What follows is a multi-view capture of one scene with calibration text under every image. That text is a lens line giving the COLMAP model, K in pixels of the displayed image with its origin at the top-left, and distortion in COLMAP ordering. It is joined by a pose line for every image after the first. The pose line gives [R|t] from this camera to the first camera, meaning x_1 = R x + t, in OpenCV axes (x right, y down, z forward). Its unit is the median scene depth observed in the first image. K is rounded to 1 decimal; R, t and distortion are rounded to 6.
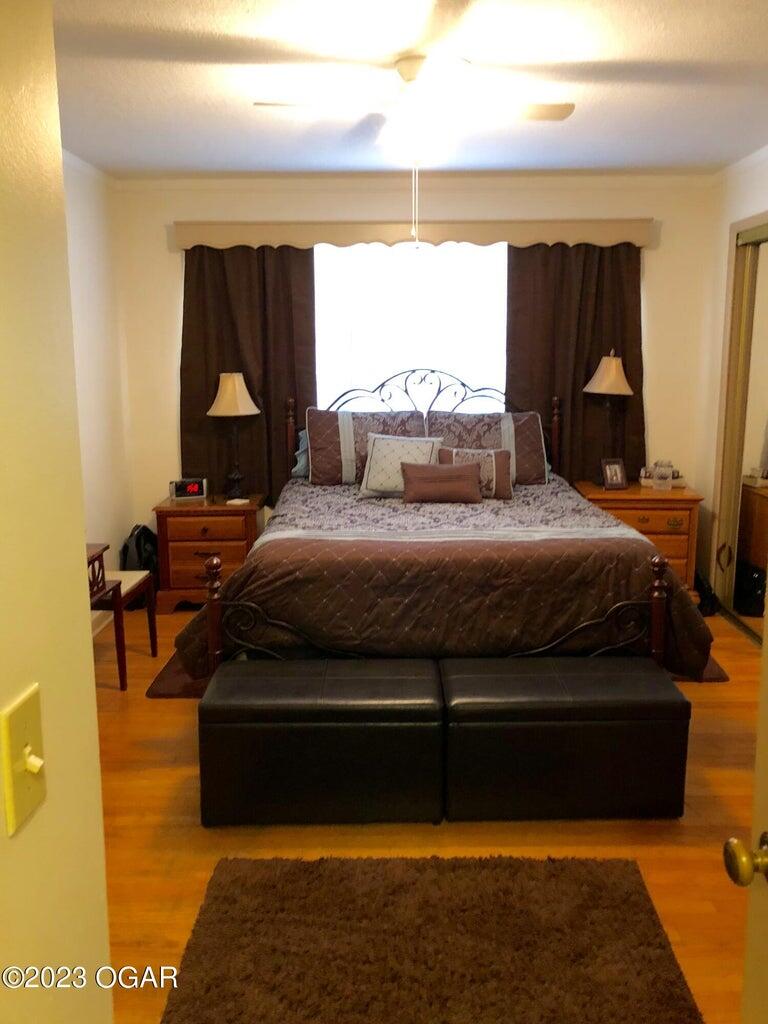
lens RADIAL K [[828.2, 0, 384.0], [0, 828.2, 512.0], [0, 0, 1]] dist [0.062373, -0.111365]
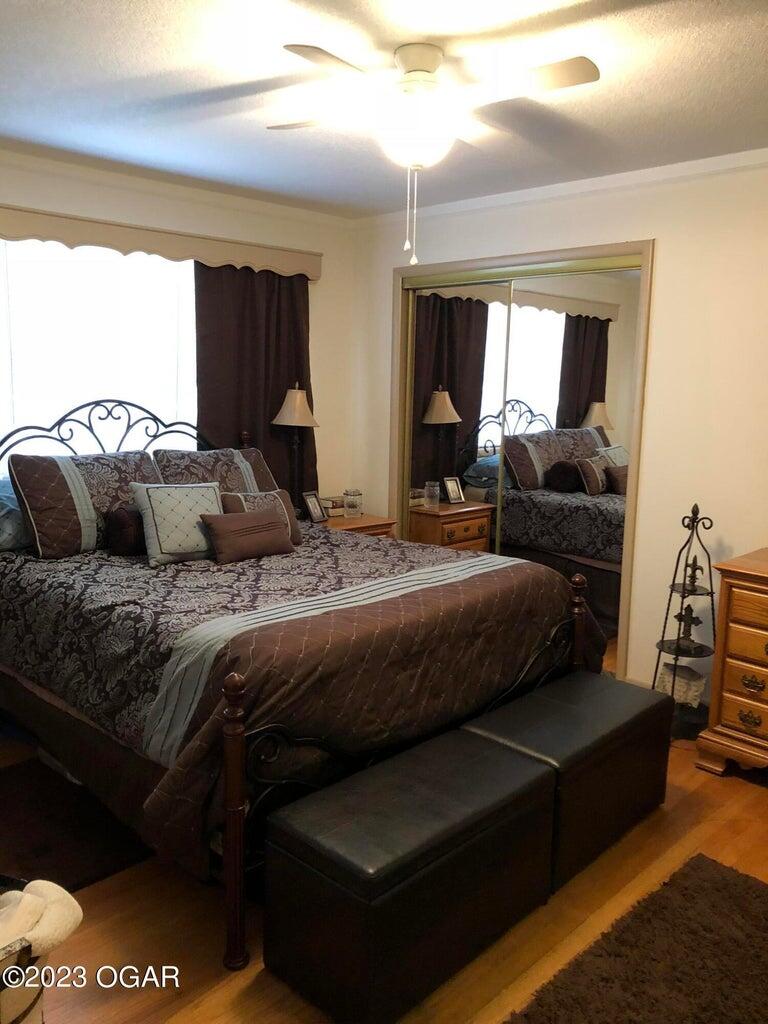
lens RADIAL K [[828.2, 0, 384.0], [0, 828.2, 512.0], [0, 0, 1]] dist [0.062373, -0.111365]
pose [[0.704095, -0.099718, 0.703070, -0.382087], [0.121820, 0.992375, 0.018753, -0.050344], [-0.699579, 0.072445, 0.710874, 0.258832]]
